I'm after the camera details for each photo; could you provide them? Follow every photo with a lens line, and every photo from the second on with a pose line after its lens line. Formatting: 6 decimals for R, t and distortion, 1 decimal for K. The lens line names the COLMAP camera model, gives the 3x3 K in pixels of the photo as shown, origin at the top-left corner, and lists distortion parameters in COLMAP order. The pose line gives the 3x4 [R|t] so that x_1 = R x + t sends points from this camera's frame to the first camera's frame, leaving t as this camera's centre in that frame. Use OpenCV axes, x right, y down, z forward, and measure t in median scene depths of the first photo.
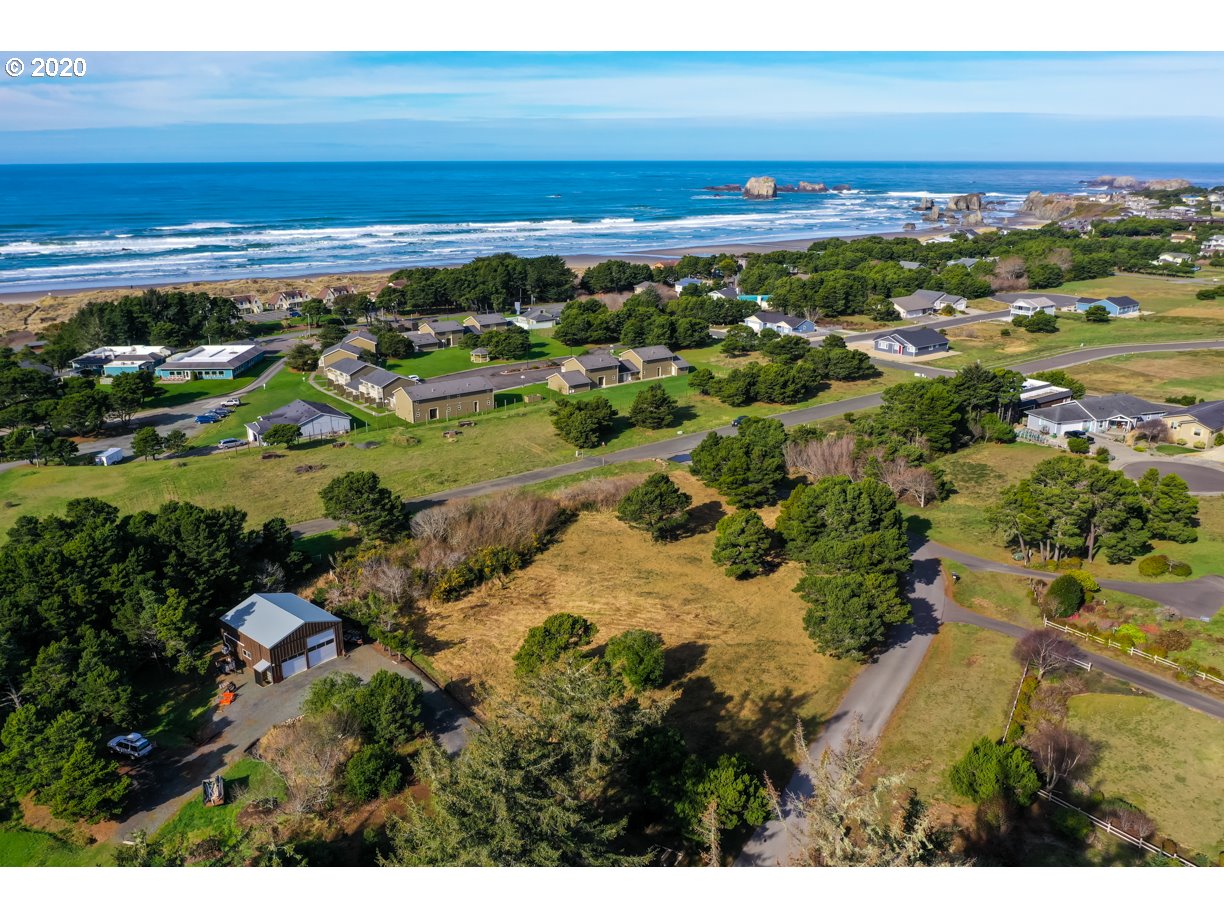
lens RADIAL K [[969.9, 0, 612.0], [0, 969.9, 459.0], [0, 0, 1]] dist [-0.008865, -0.002813]
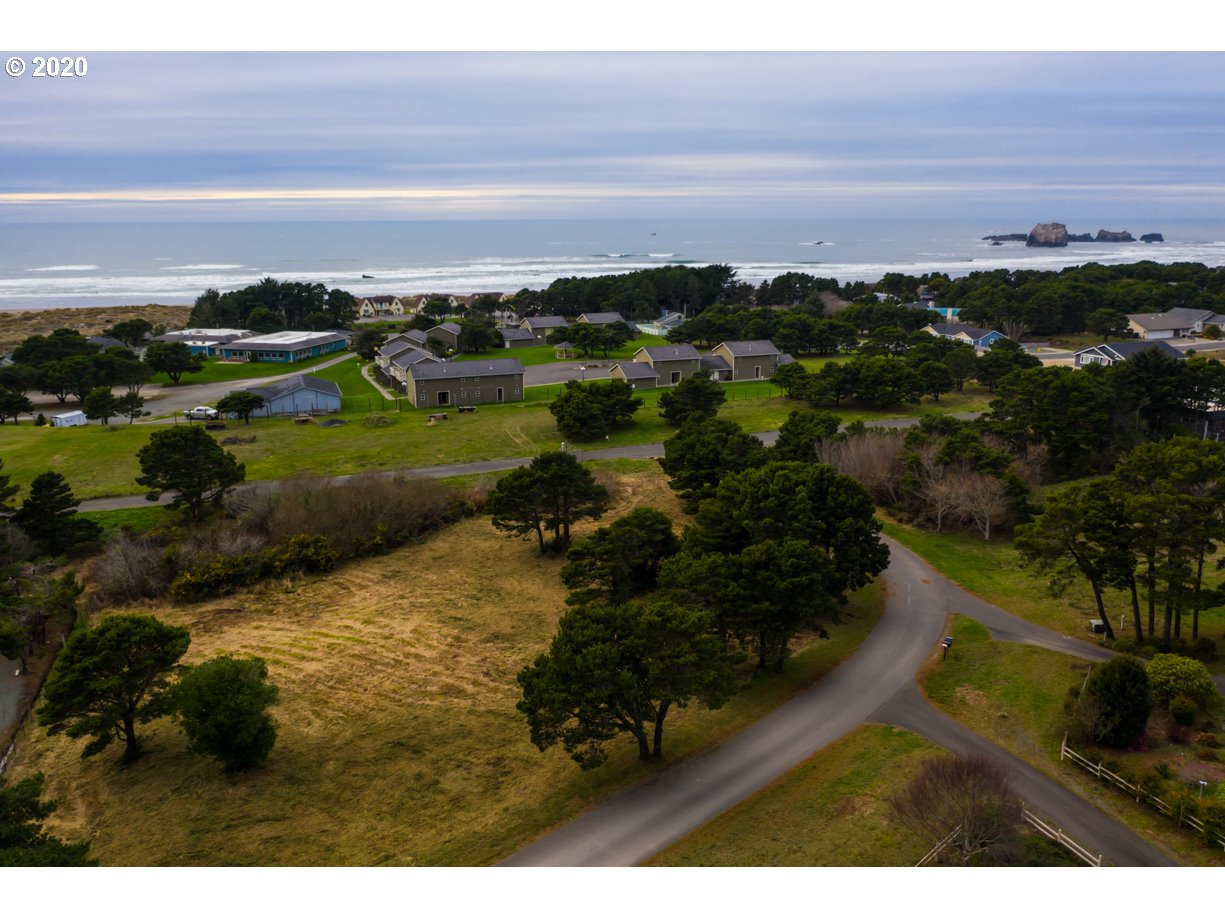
lens RADIAL K [[990.1, 0, 612.5], [0, 990.1, 459.0], [0, 0, 1]] dist [-0.039477, 0.101508]
pose [[0.962250, 0.063813, -0.264581, 0.197188], [-0.079129, 0.995726, -0.047627, 0.036673], [0.260411, 0.066765, 0.963187, 0.255816]]
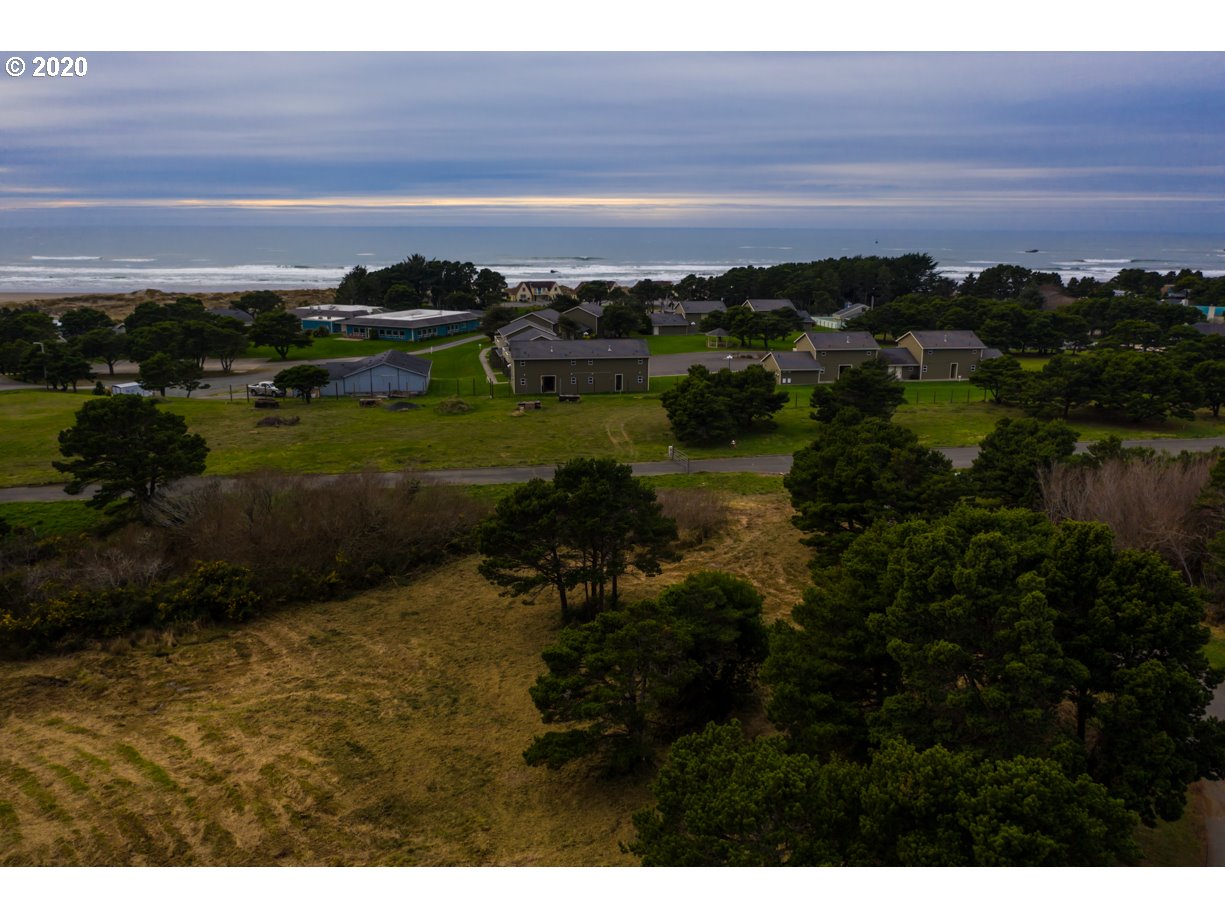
lens RADIAL K [[969.0, 0, 612.5], [0, 969.0, 459.0], [0, 0, 1]] dist [-0.030368, 0.077834]
pose [[0.888714, 0.116719, -0.443356, 0.174084], [-0.144237, 0.989126, -0.028727, 0.019146], [0.435182, 0.089478, 0.895885, 0.466200]]
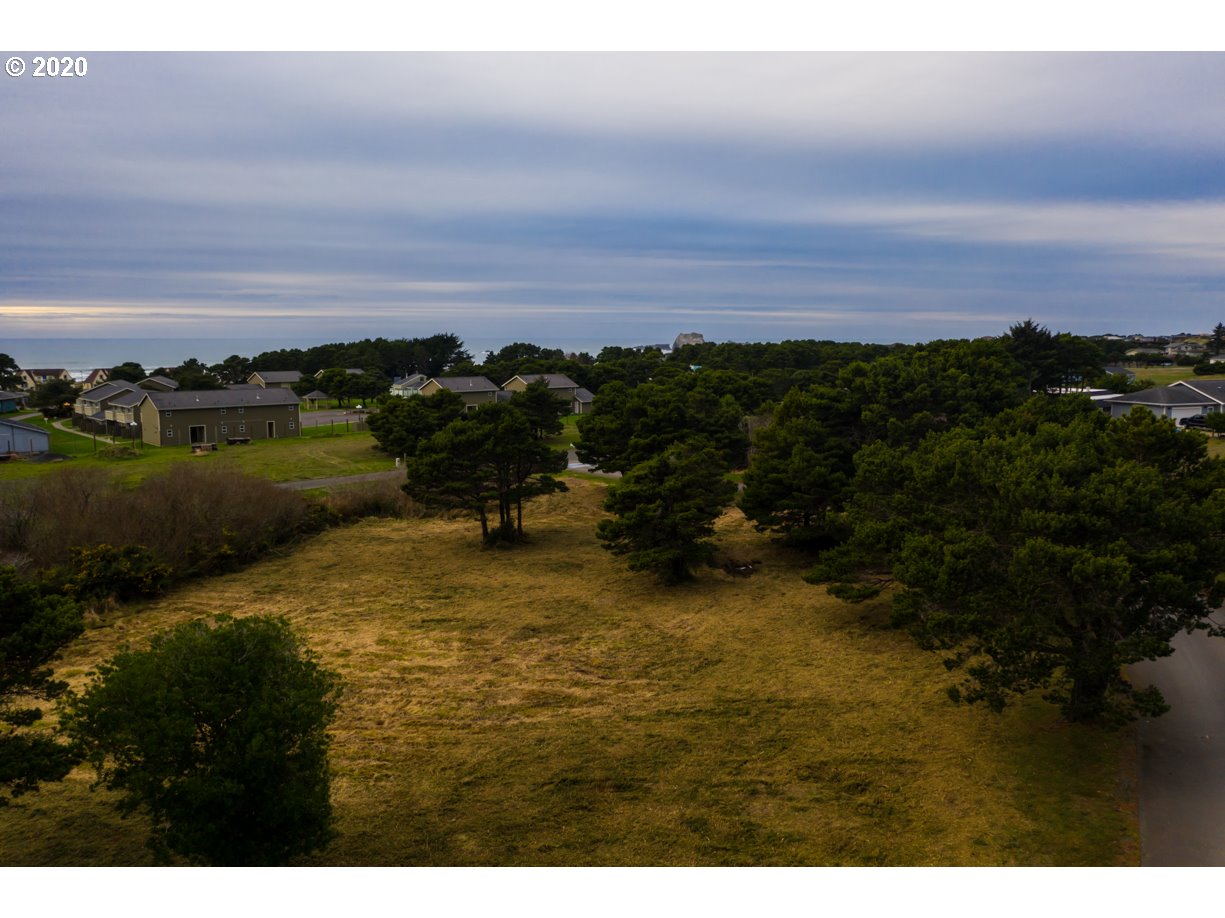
lens RADIAL K [[969.0, 0, 612.5], [0, 969.0, 459.0], [0, 0, 1]] dist [-0.030368, 0.077834]
pose [[0.997730, -0.005383, 0.067127, 0.053634], [0.016827, 0.985110, -0.171102, 0.092768], [-0.065206, 0.171843, 0.982964, 0.386957]]
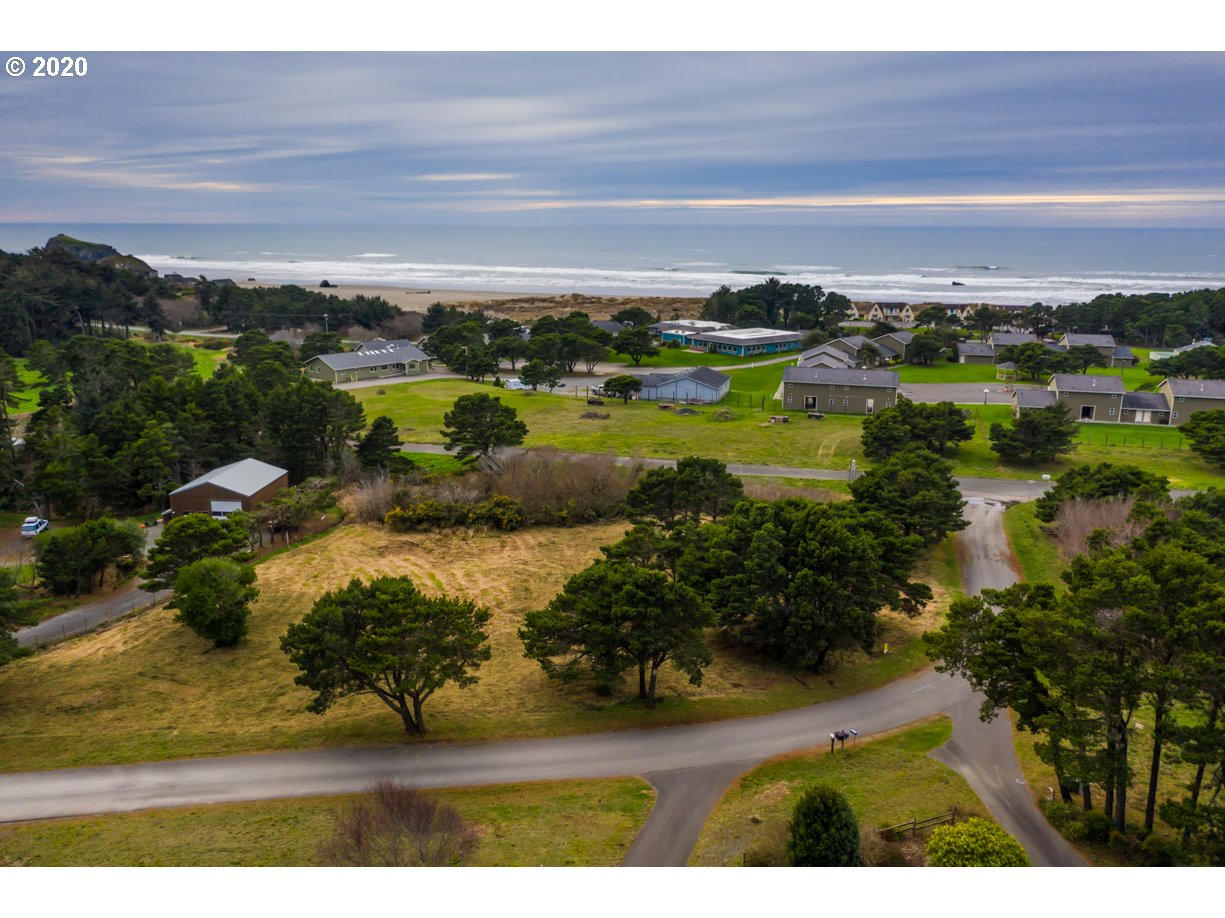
lens RADIAL K [[969.0, 0, 612.5], [0, 969.0, 459.0], [0, 0, 1]] dist [-0.030368, 0.077834]
pose [[0.619292, 0.195661, -0.760391, 0.385035], [-0.241443, 0.968983, 0.052695, -0.003208], [0.747116, 0.150958, 0.647325, 0.378813]]
